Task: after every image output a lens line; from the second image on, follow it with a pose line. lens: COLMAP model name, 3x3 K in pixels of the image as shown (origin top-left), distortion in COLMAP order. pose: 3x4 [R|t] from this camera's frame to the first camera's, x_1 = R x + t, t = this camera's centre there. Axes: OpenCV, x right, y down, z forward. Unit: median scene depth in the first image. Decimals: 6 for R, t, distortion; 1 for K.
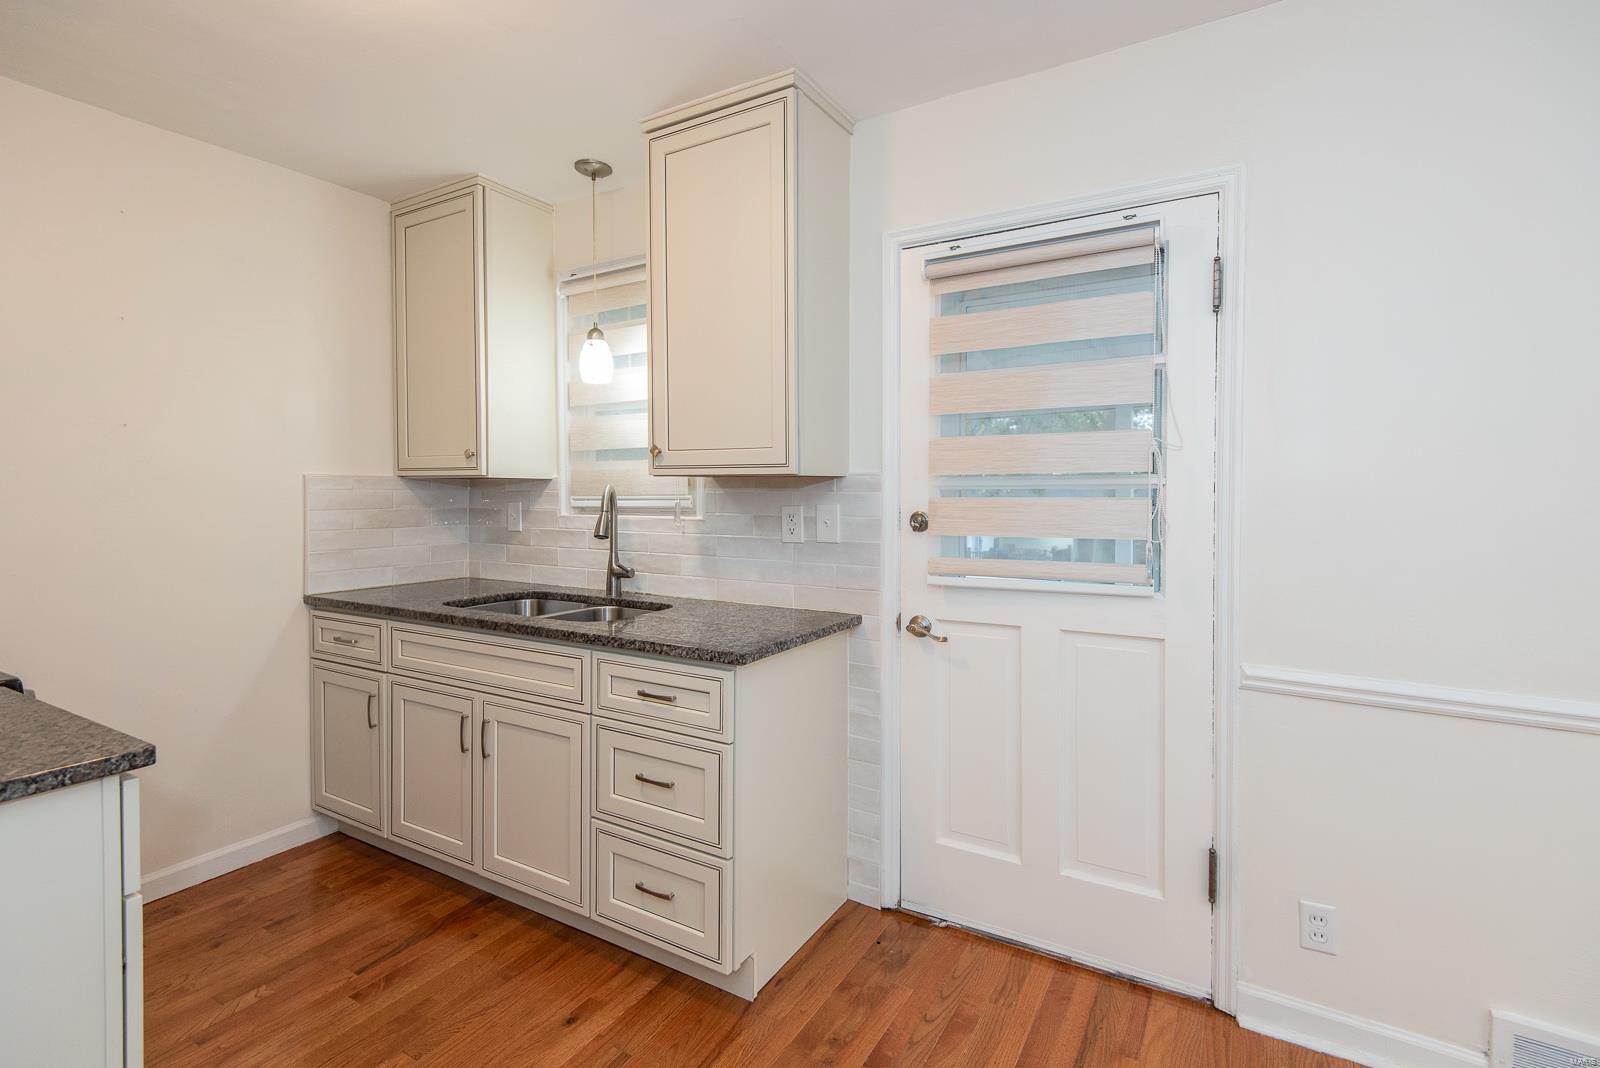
lens RADIAL K [[738.0, 0, 806.8], [0, 738.0, 499.8], [0, 0, 1]] dist [0.023304, -0.012233]
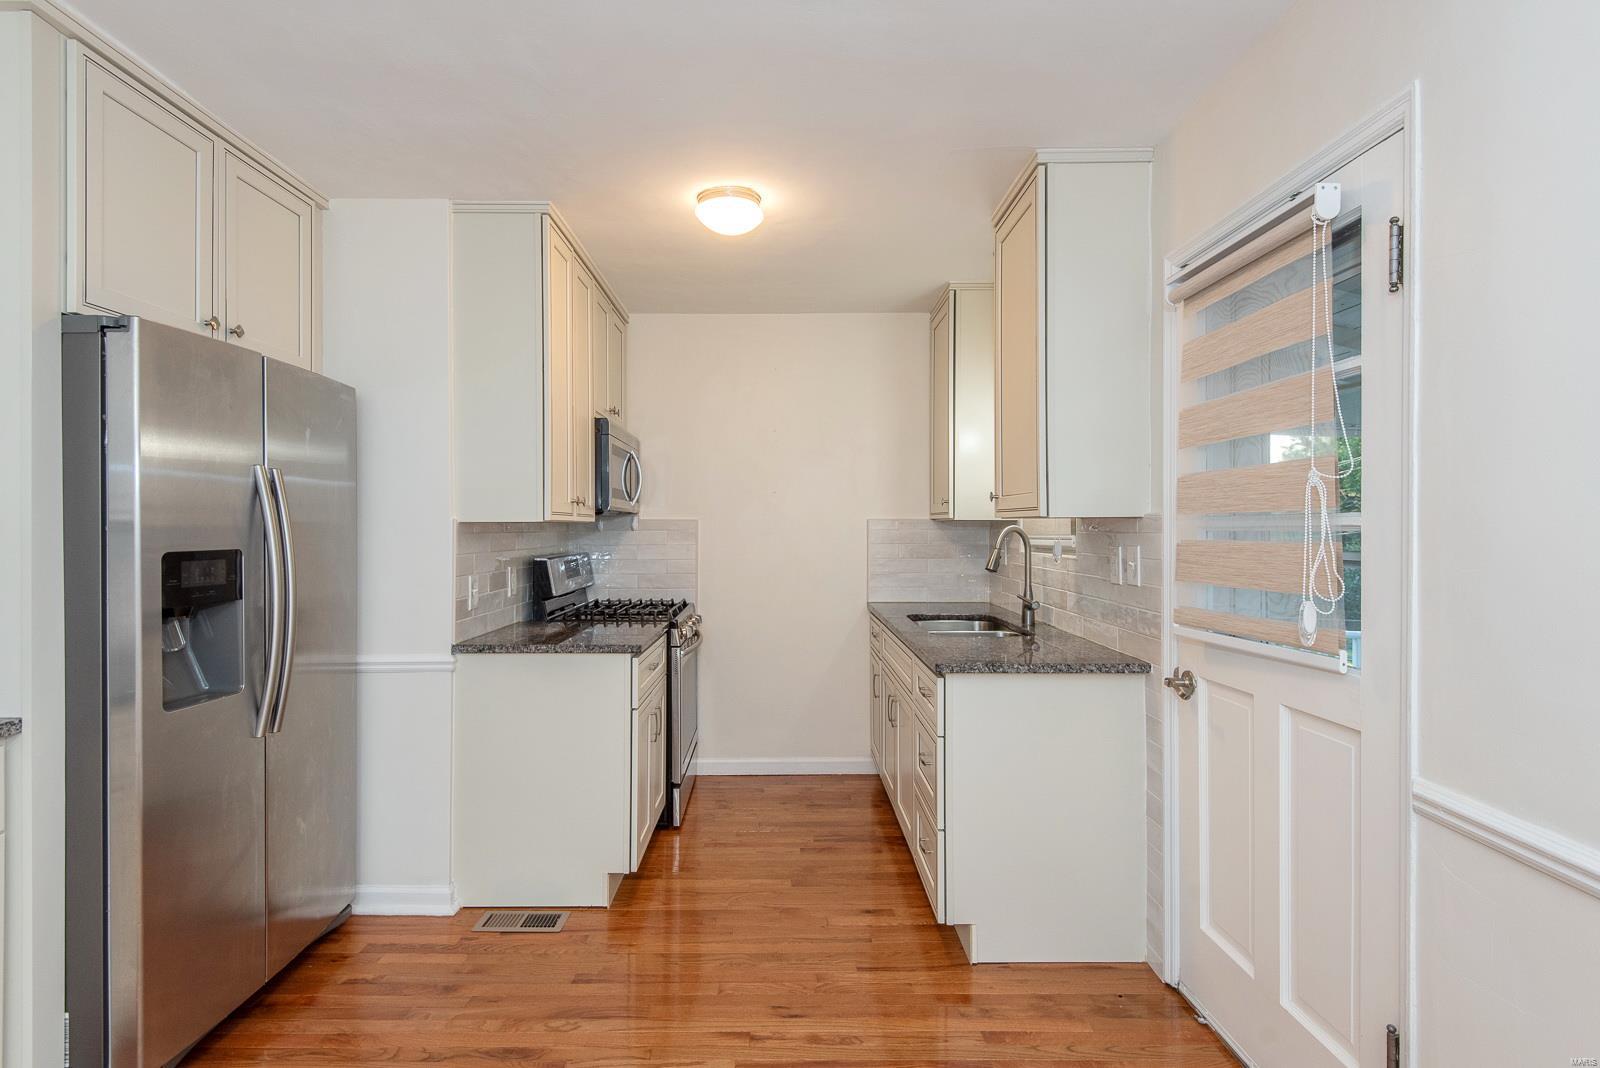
lens RADIAL K [[811.6, 0, 788.0], [0, 811.6, 528.5], [0, 0, 1]] dist [0.023258, -0.015033]
pose [[0.514950, 0.000415, -0.857220, 0.666300], [-0.009523, 0.999941, -0.005236, -0.006528], [0.857168, 0.010859, 0.514923, 0.056199]]
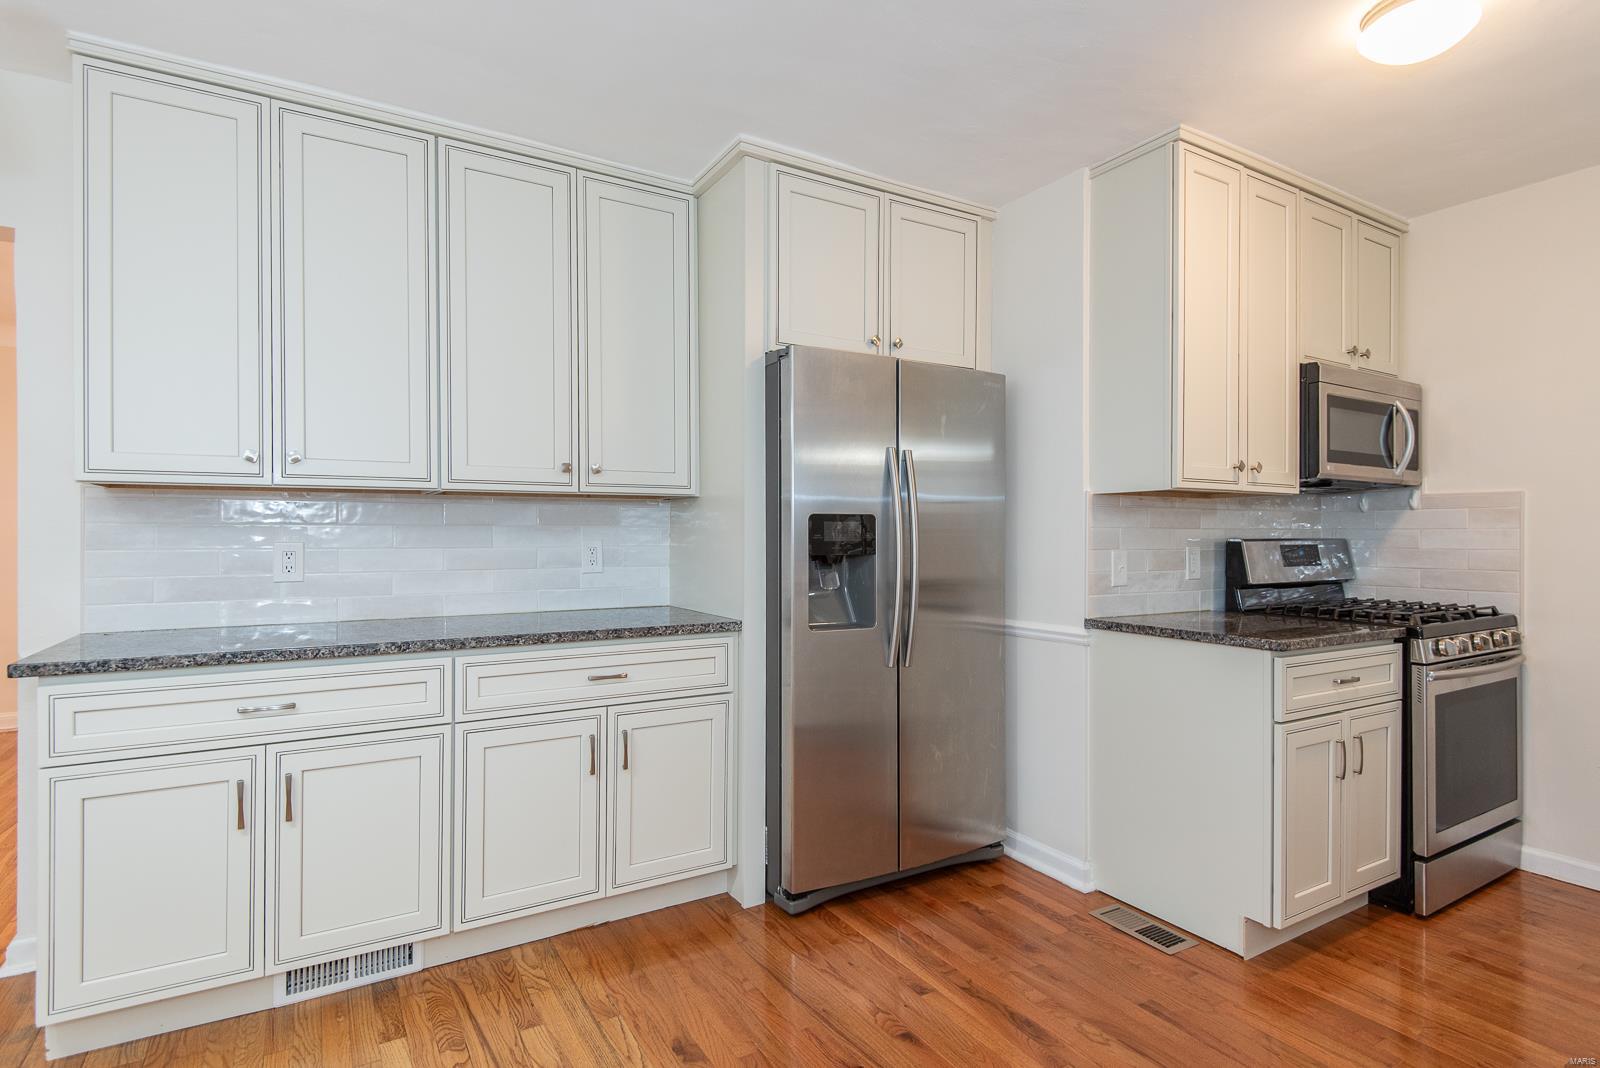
lens RADIAL K [[828.6, 0, 800.0], [0, 828.6, 534.0], [0, 0, 1]] dist [0.023396, -0.001003]
pose [[-0.478513, -0.003008, -0.878075, 0.645506], [-0.014441, 0.999886, 0.004445, 0.037199], [0.877962, 0.014807, -0.478502, 0.435501]]
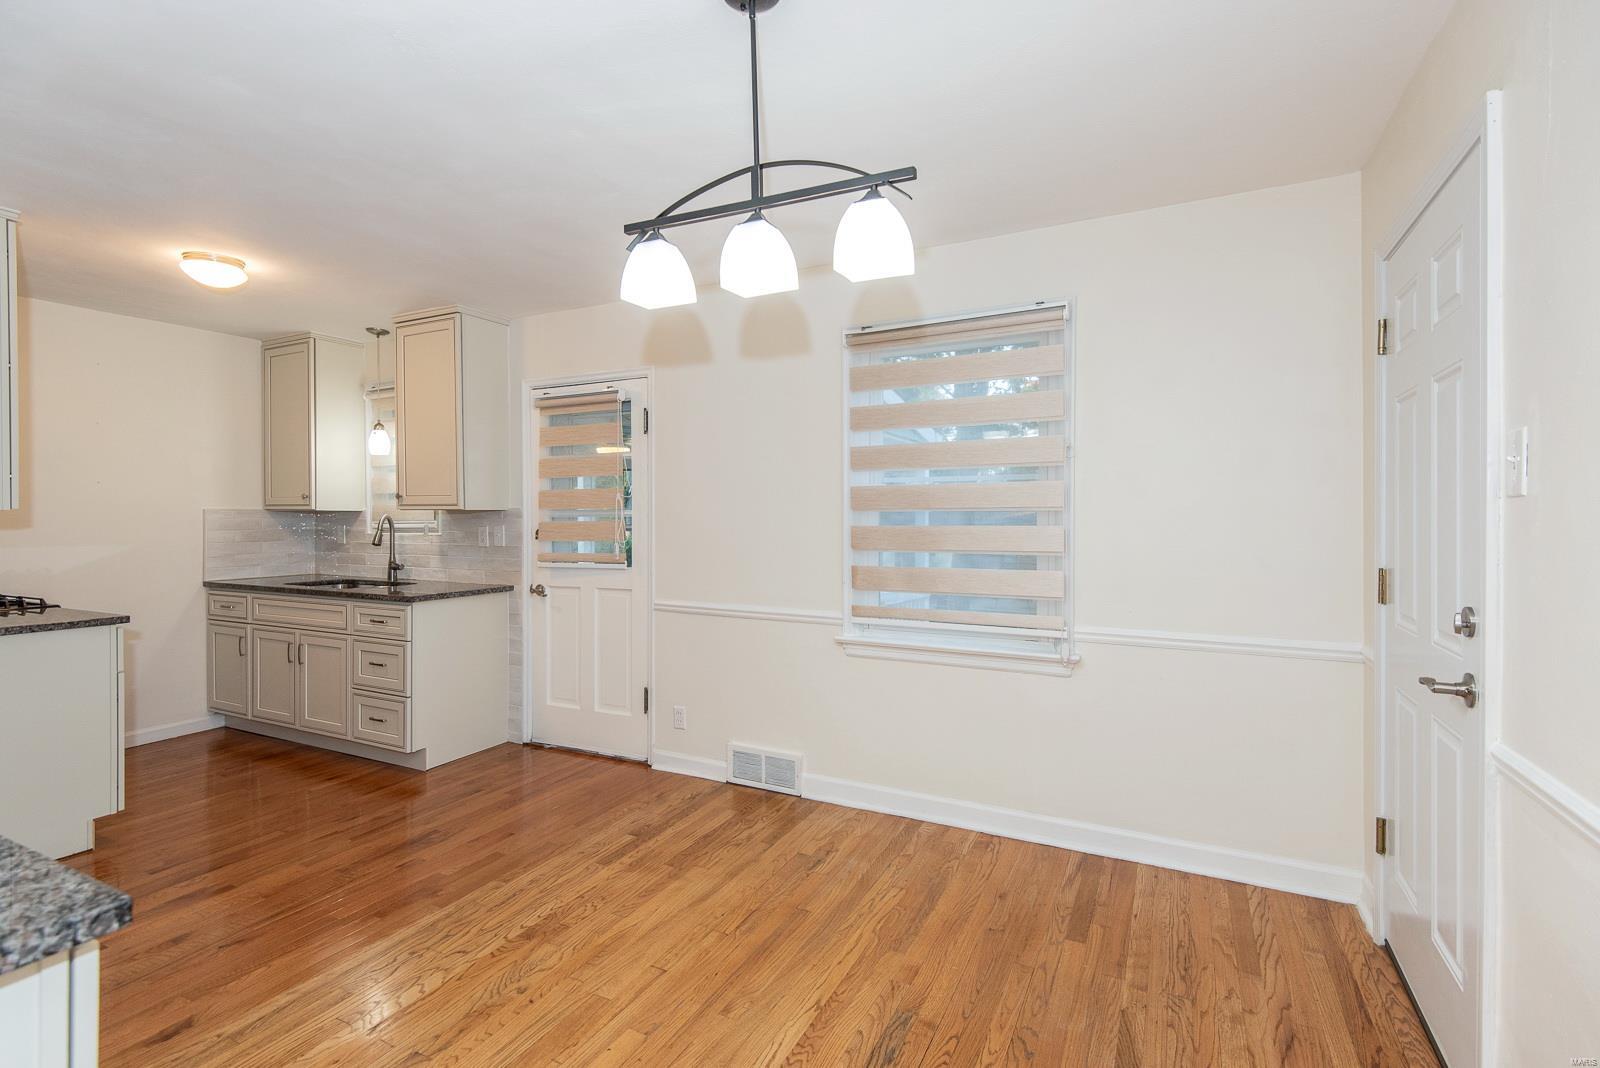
lens RADIAL K [[730.1, 0, 795.5], [0, 730.1, 517.3], [0, 0, 1]] dist [0.013081, -0.019658]
pose [[0.998229, -0.001797, 0.059465, 0.608510], [0.002533, 0.999921, -0.012303, 0.009517], [-0.059438, 0.012432, 0.998155, -0.786543]]
